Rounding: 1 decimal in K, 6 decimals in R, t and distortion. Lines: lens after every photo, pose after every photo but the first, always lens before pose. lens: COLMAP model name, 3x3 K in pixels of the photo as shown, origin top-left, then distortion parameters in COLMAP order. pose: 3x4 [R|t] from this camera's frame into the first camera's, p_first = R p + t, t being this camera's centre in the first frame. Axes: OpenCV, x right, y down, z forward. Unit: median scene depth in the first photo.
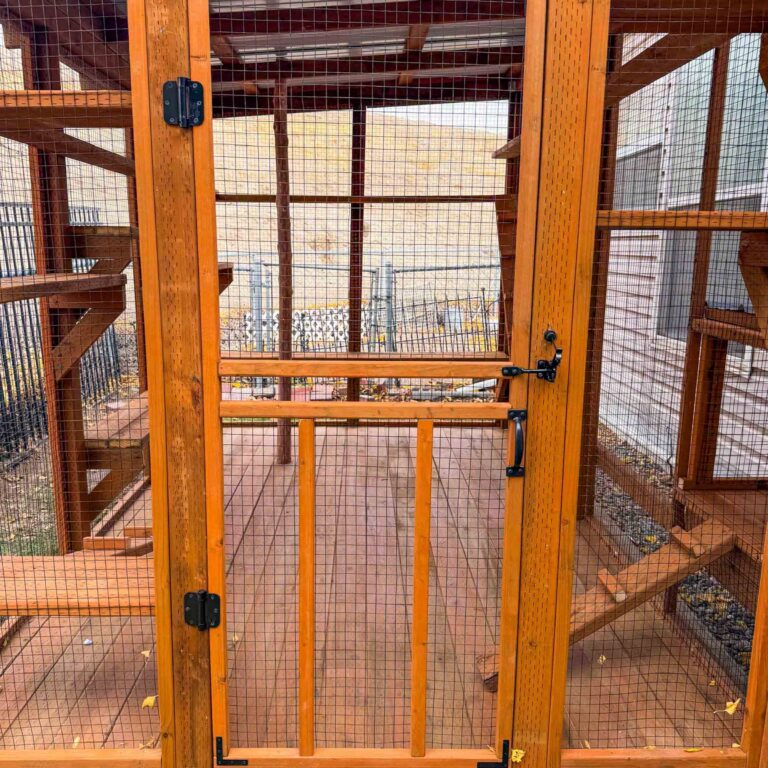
lens RADIAL K [[735.6, 0, 386.1], [0, 735.6, 390.6], [0, 0, 1]] dist [0.017003, 0.000000]
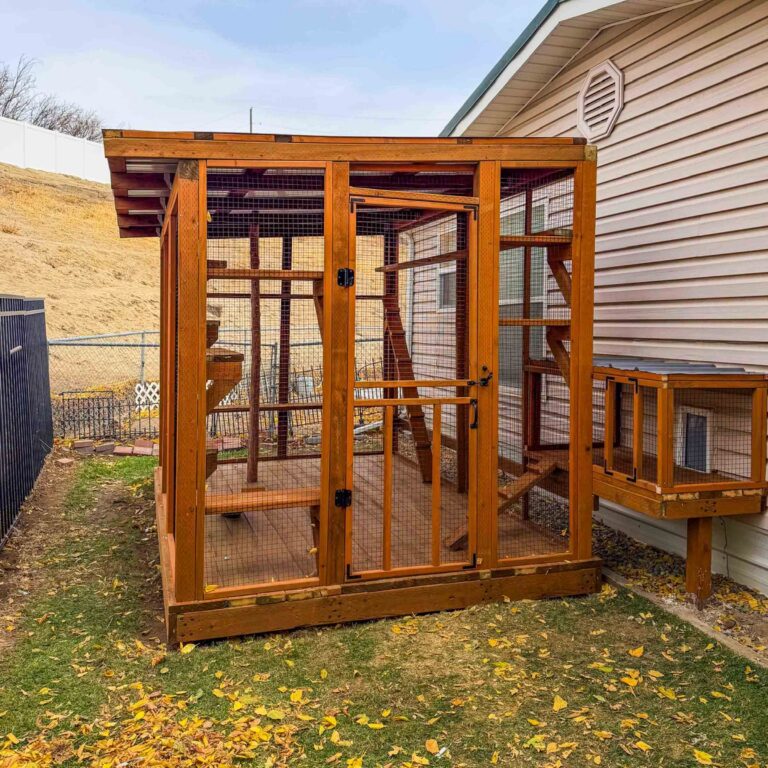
lens RADIAL K [[735.6, 0, 387.3], [0, 735.6, 329.6], [0, 0, 1]] dist [0.017003, 0.000000]
pose [[0.958400, -0.006161, 0.285363, -0.419744], [0.059038, 0.982426, -0.177071, 0.114643], [-0.279257, 0.186552, 0.941920, -0.660474]]
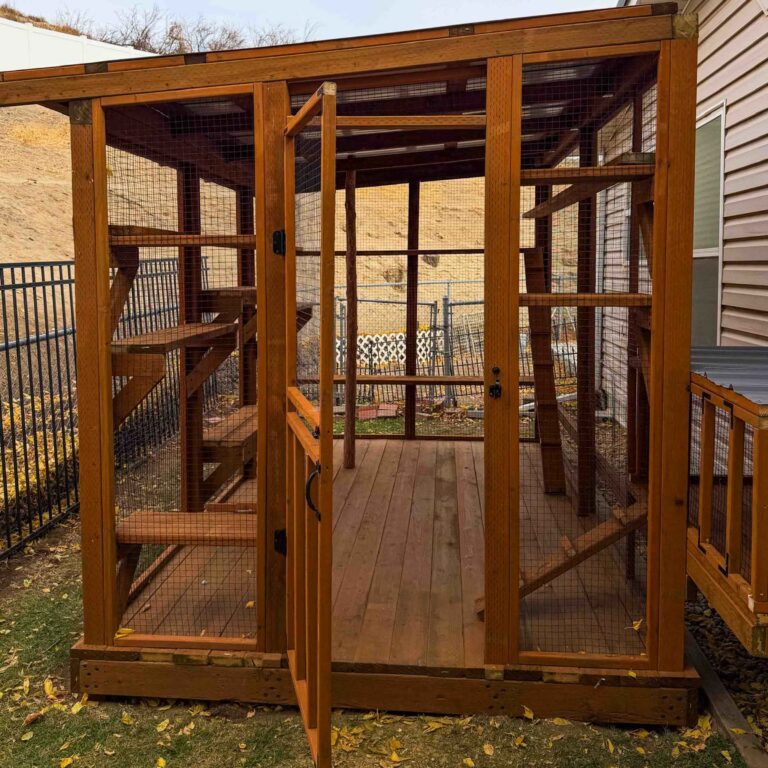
lens RADIAL K [[735.6, 0, 378.0], [0, 735.6, 309.1], [0, 0, 1]] dist [0.017003, 0.000000]
pose [[0.993063, -0.007357, -0.117351, 0.081702], [-0.008965, 0.990398, -0.137953, 0.010048], [0.117239, 0.138049, 0.983462, -0.356416]]
